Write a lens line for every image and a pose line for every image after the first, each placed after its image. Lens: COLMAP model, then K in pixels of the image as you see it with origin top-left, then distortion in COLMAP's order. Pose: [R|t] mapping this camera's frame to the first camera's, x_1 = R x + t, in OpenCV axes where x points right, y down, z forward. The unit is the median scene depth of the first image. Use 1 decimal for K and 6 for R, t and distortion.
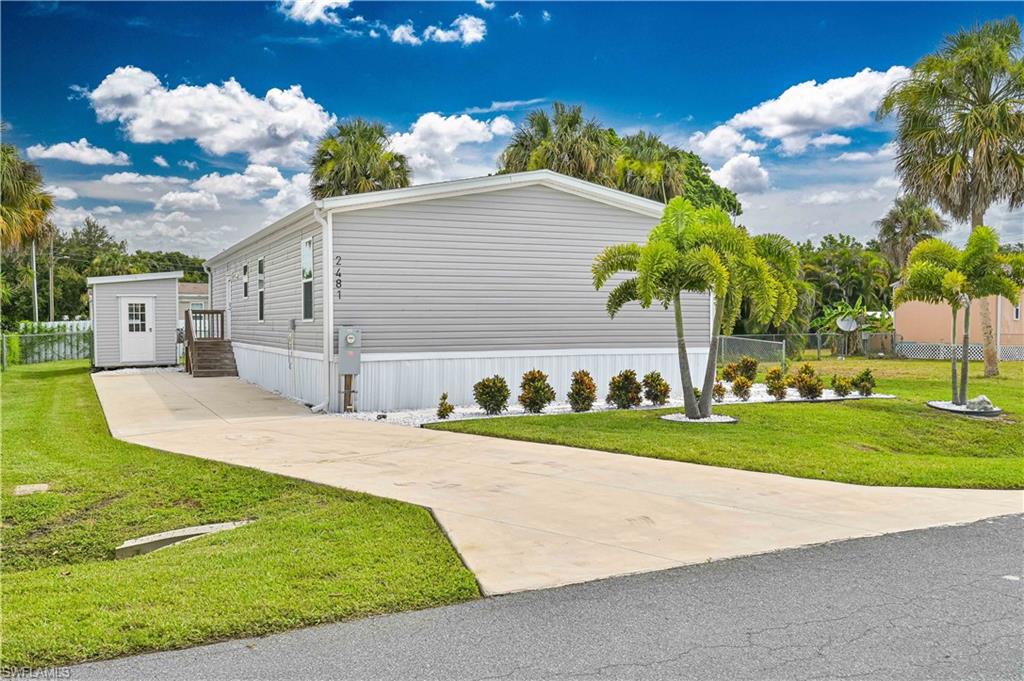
lens RADIAL K [[888.1, 0, 511.8], [0, 888.1, 343.4], [0, 0, 1]] dist [-0.014026, 0.003885]
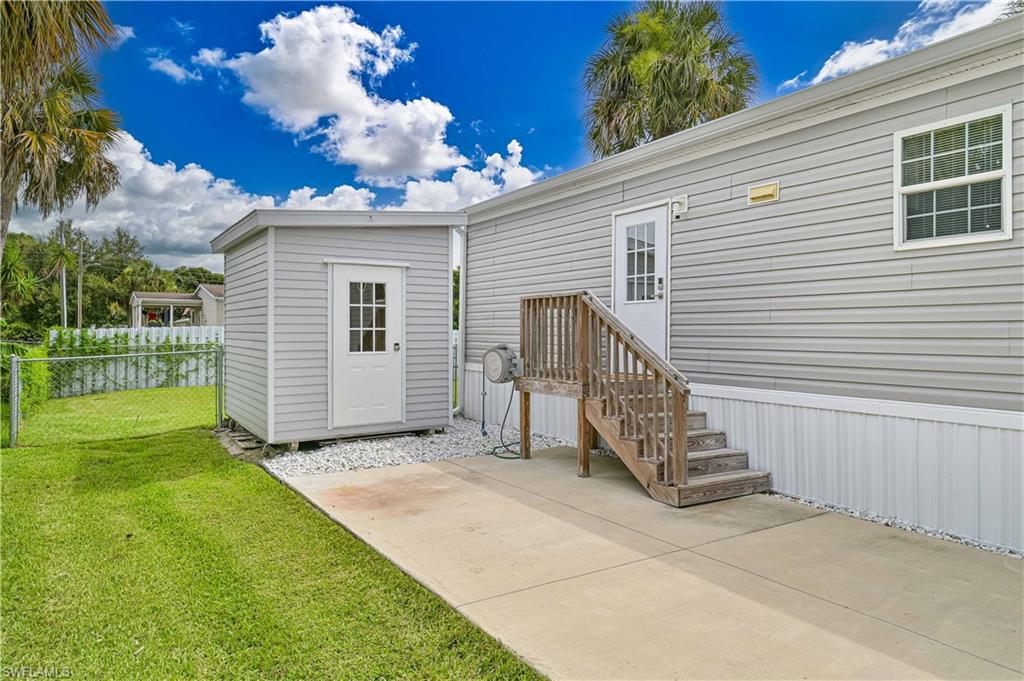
lens RADIAL K [[646.7, 0, 510.2], [0, 646.7, 332.3], [0, 0, 1]] dist [-0.006886, -0.002394]
pose [[0.992661, 0.007323, 0.120705, -0.428802], [-0.004068, 0.999622, -0.027194, -0.015387], [-0.120859, 0.026503, 0.992316, 0.759639]]
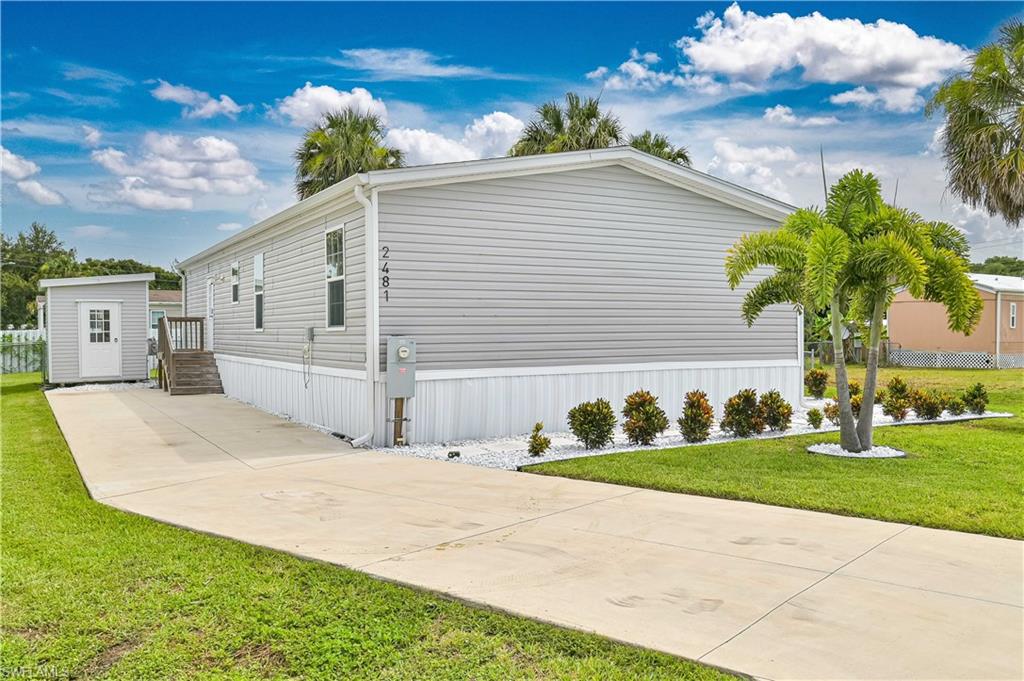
lens RADIAL K [[843.2, 0, 538.3], [0, 843.2, 339.1], [0, 0, 1]] dist [-0.010302, 0.003234]
pose [[0.995473, -0.002166, 0.095022, -0.079616], [0.003510, 0.999896, -0.013982, -0.003491], [-0.094982, 0.014253, 0.995377, 0.149623]]
